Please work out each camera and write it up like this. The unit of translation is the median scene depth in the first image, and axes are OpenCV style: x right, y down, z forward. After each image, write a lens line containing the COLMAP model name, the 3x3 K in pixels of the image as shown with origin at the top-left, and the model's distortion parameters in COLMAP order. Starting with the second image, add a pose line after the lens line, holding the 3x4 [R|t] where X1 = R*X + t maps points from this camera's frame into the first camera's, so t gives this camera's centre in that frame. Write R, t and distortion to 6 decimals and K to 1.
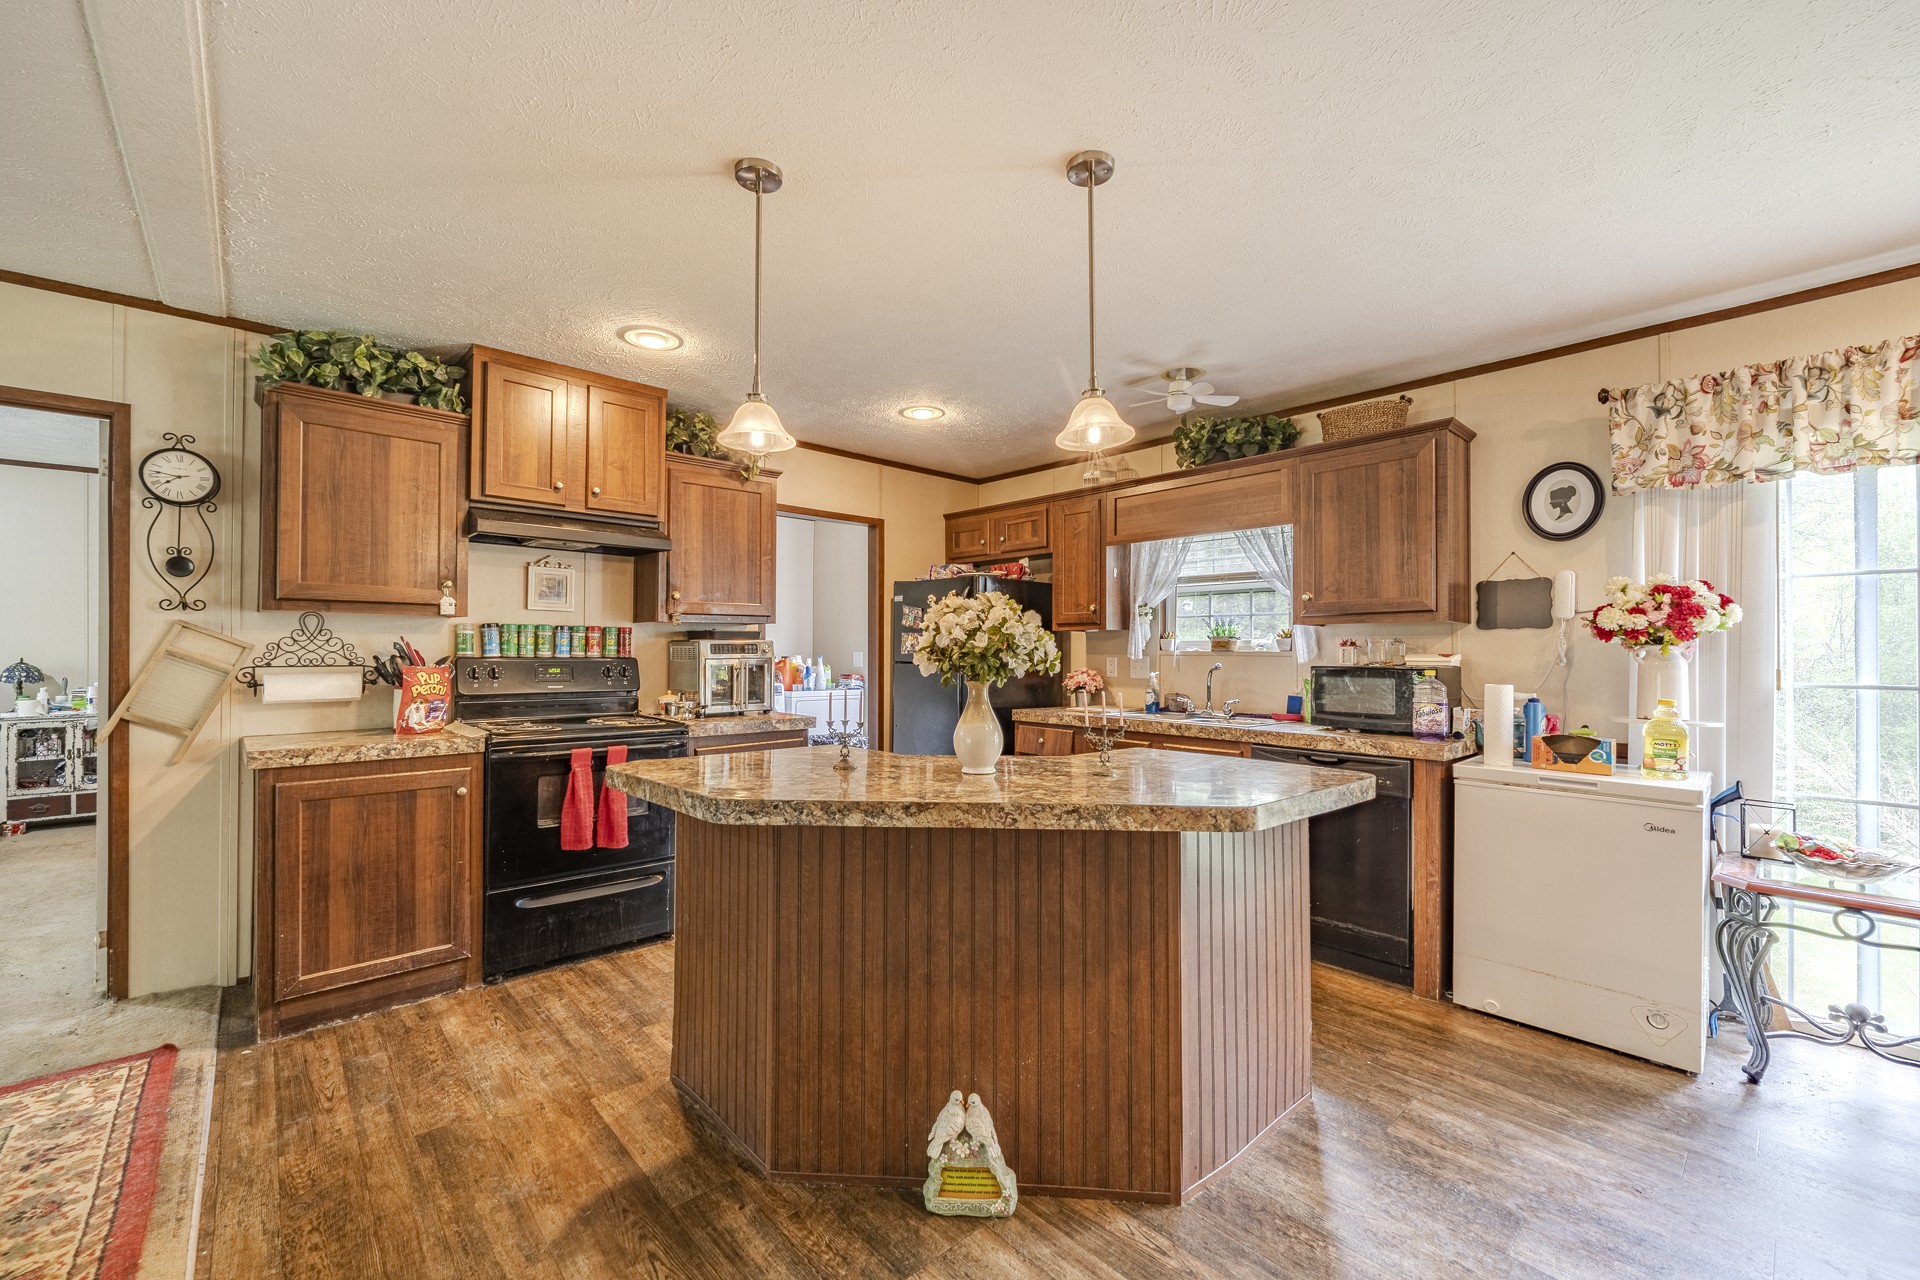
lens RADIAL K [[763.9, 0, 961.4], [0, 763.9, 643.8], [0, 0, 1]] dist [-0.002544, -0.000512]
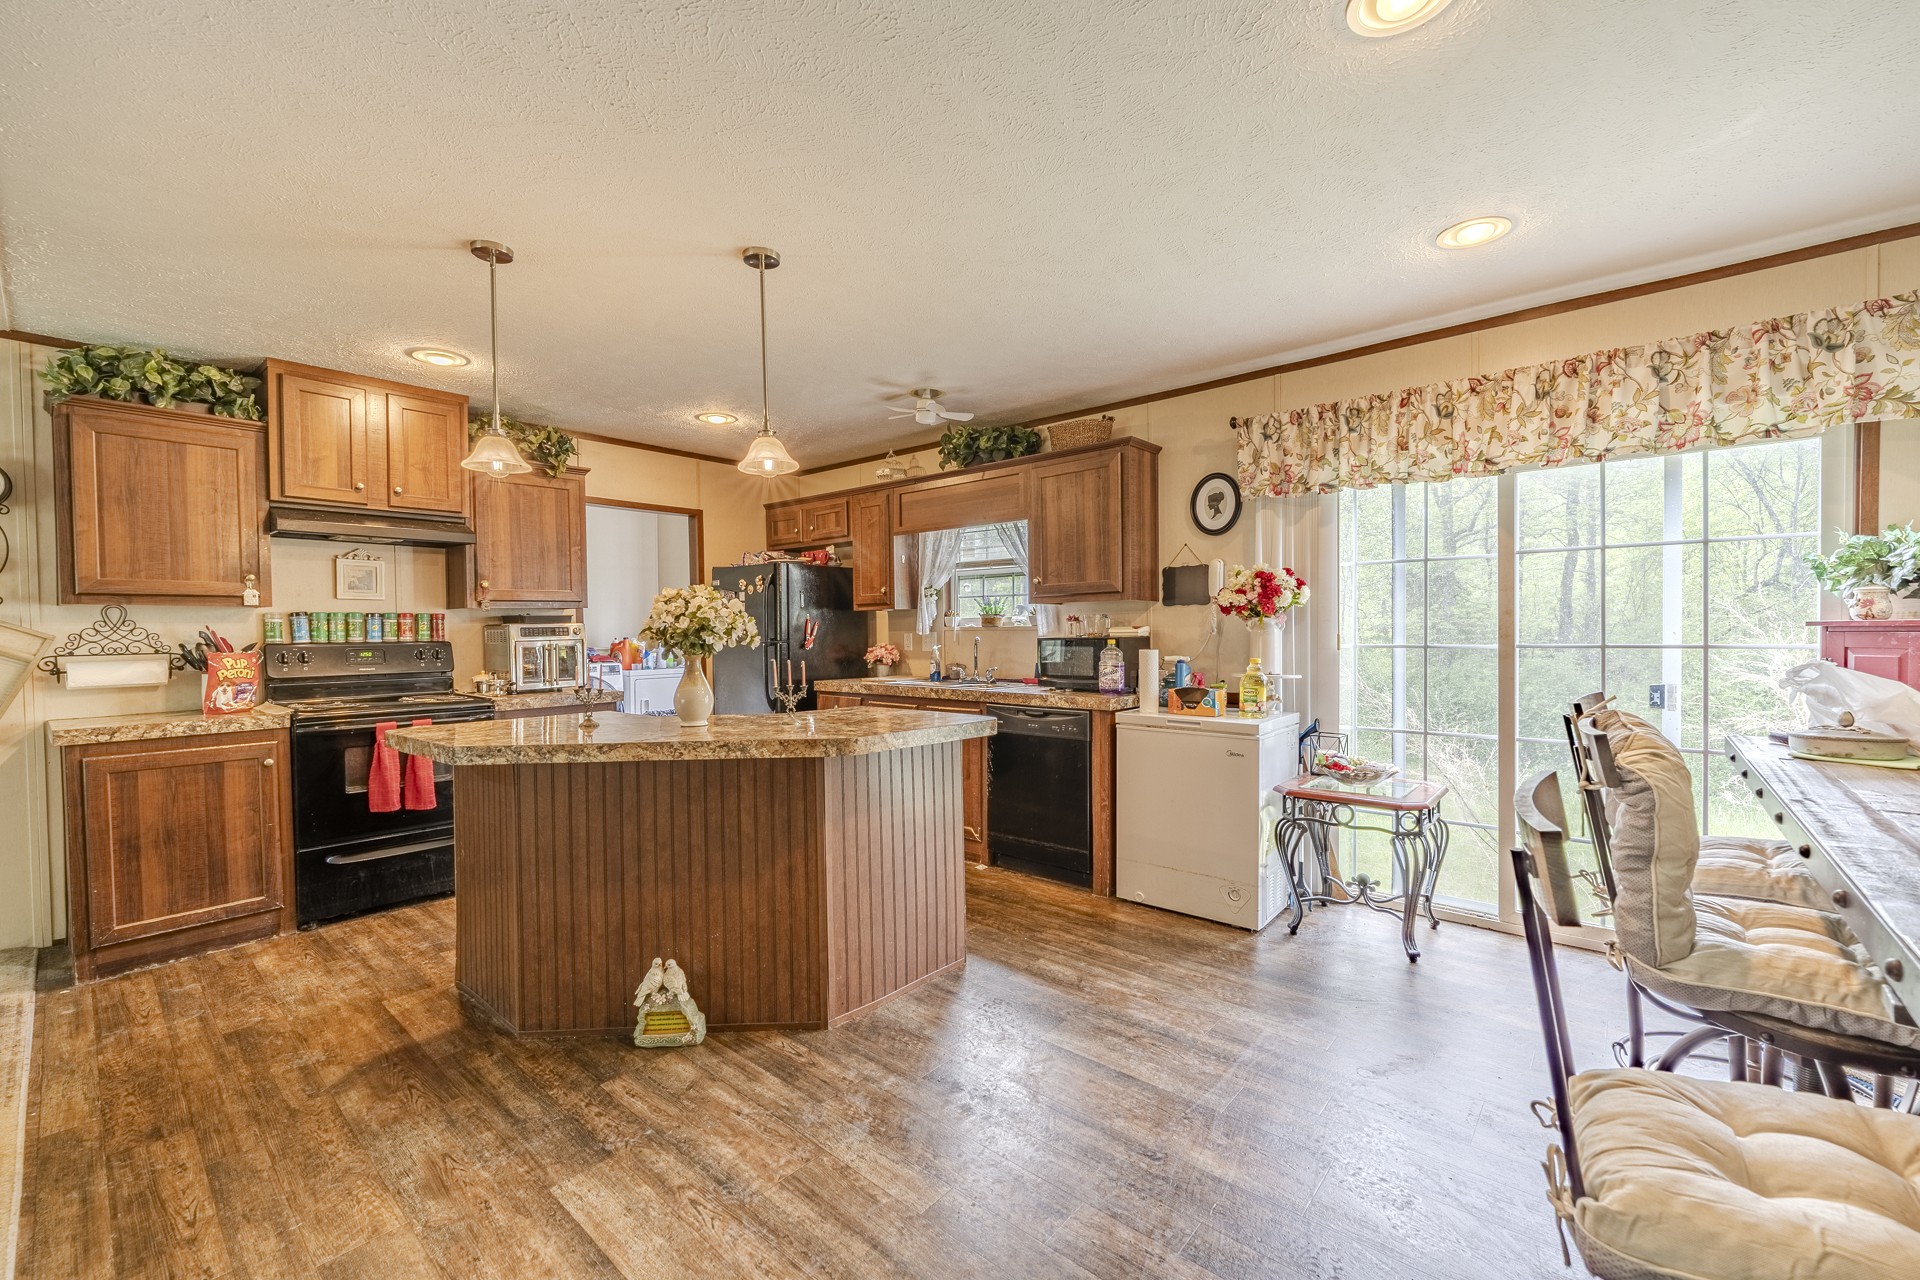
lens RADIAL K [[771.9, 0, 957.7], [0, 771.9, 643.3], [0, 0, 1]] dist [-0.002523, 0.000147]
pose [[0.993212, -0.018710, 0.114802, 0.230281], [0.015321, 0.999423, 0.030328, -0.001698], [-0.115303, -0.028363, 0.992925, -0.245027]]
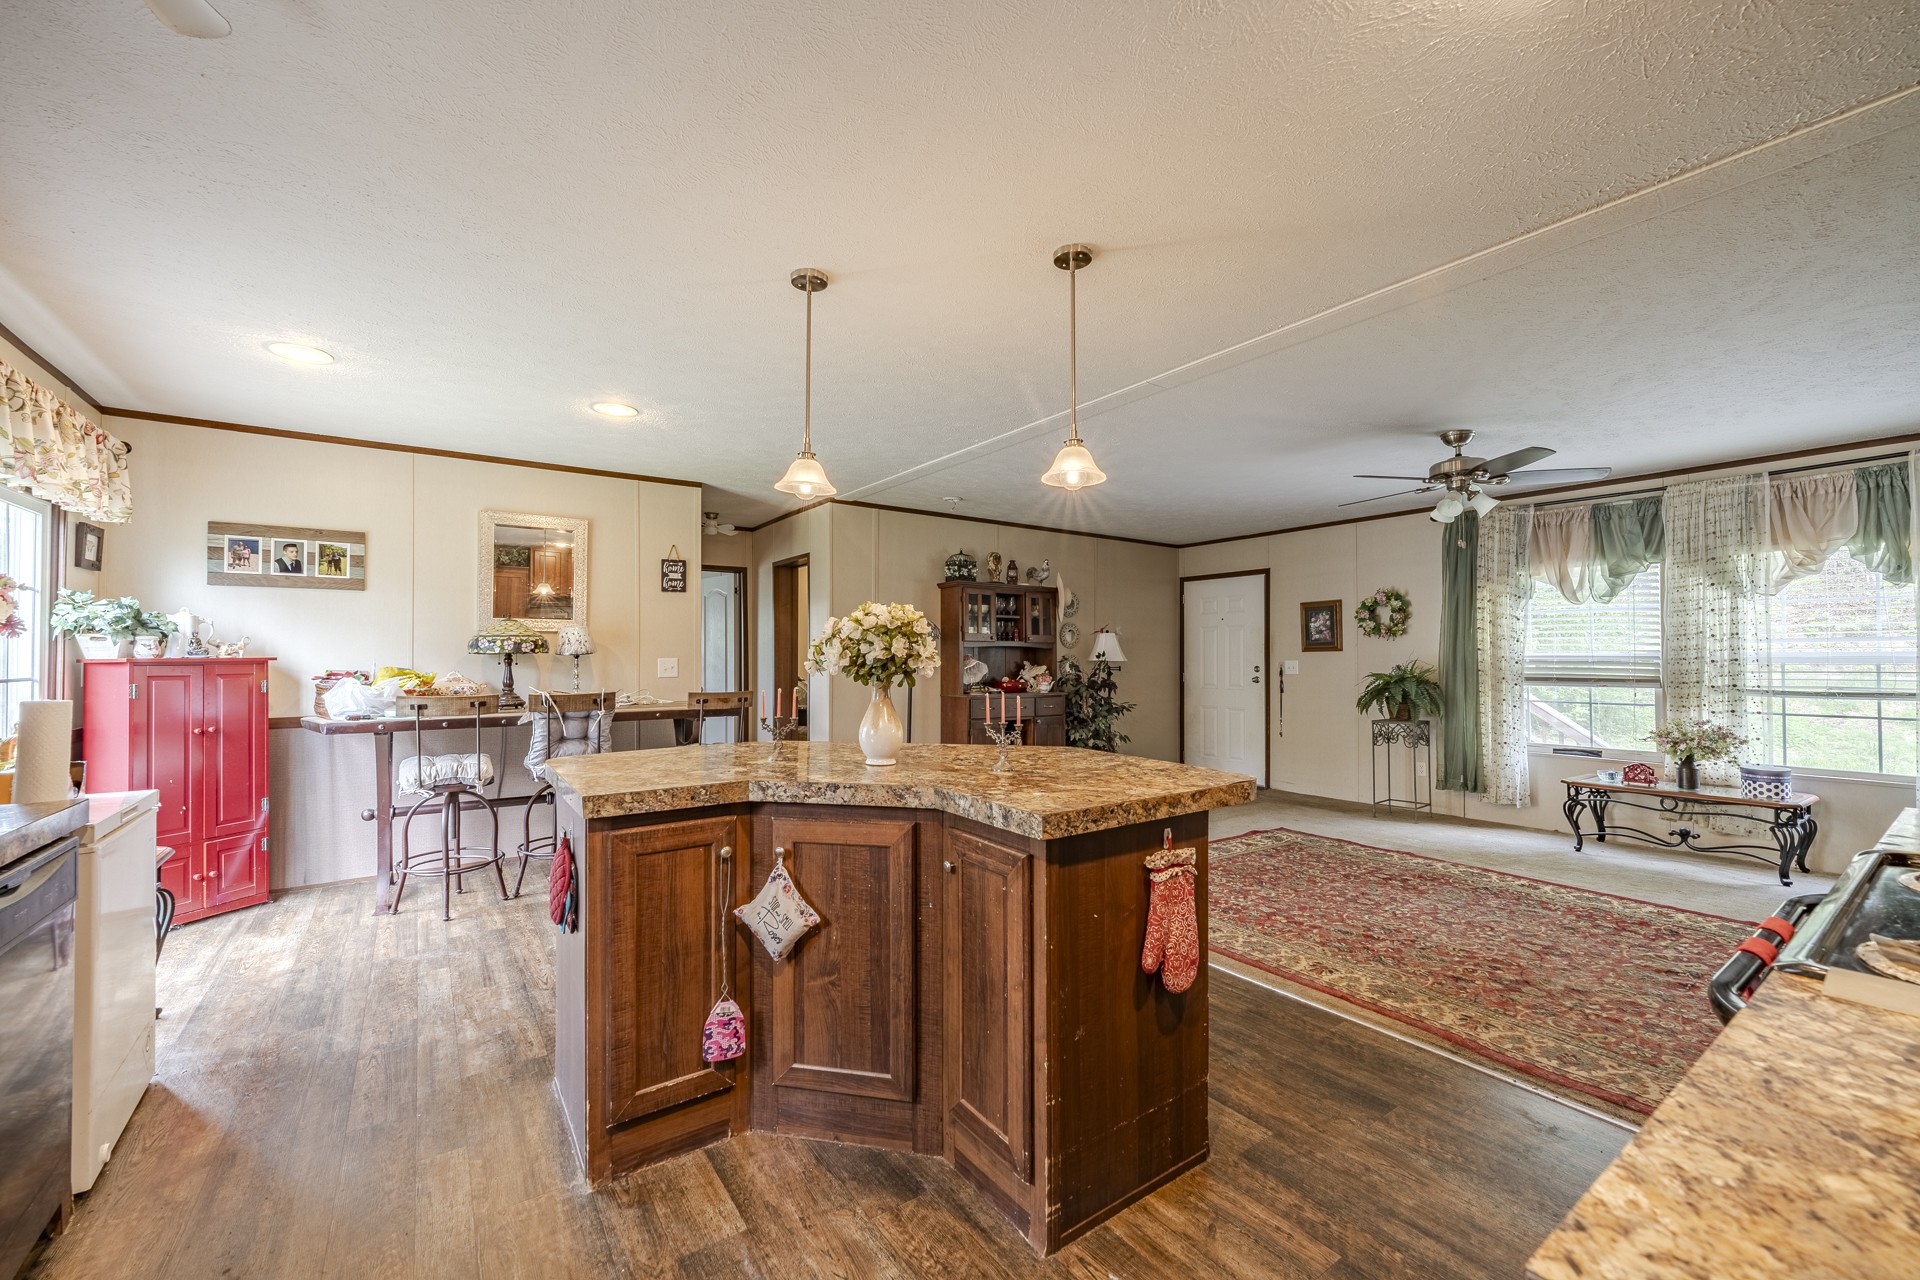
lens RADIAL K [[771.9, 0, 957.7], [0, 771.9, 643.3], [0, 0, 1]] dist [-0.002523, 0.000147]
pose [[-0.991639, -0.000937, 0.129041, -0.169358], [-0.004731, 0.999565, -0.029097, 0.018059], [-0.128958, -0.029464, -0.991212, 1.524531]]
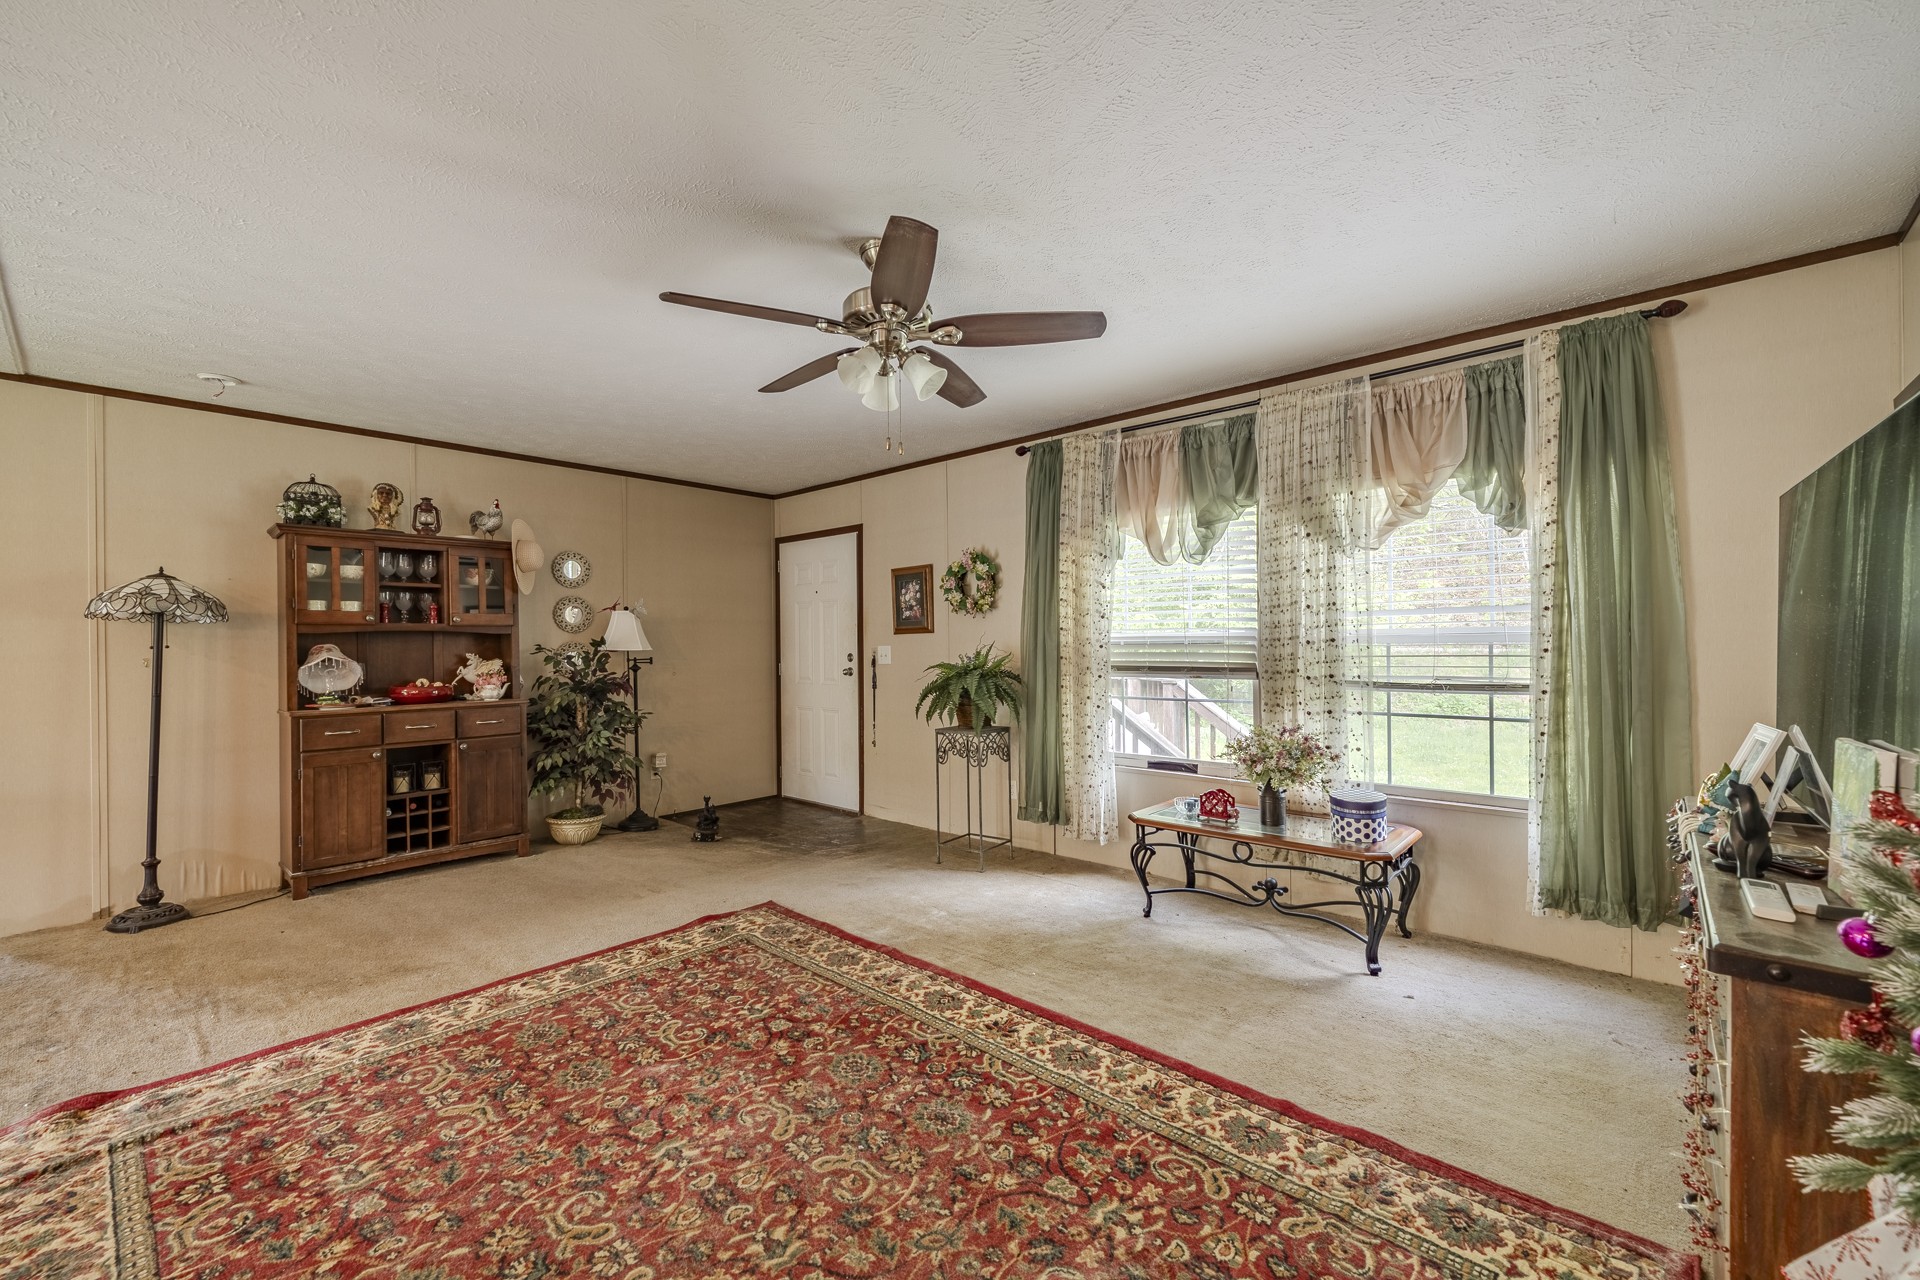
lens RADIAL K [[771.9, 0, 957.7], [0, 771.9, 643.3], [0, 0, 1]] dist [-0.002523, 0.000147]
pose [[-0.994653, 0.010548, -0.102738, -0.931922], [0.011305, 0.999913, -0.006785, 0.003695], [0.102657, -0.007910, -0.994685, 0.774286]]
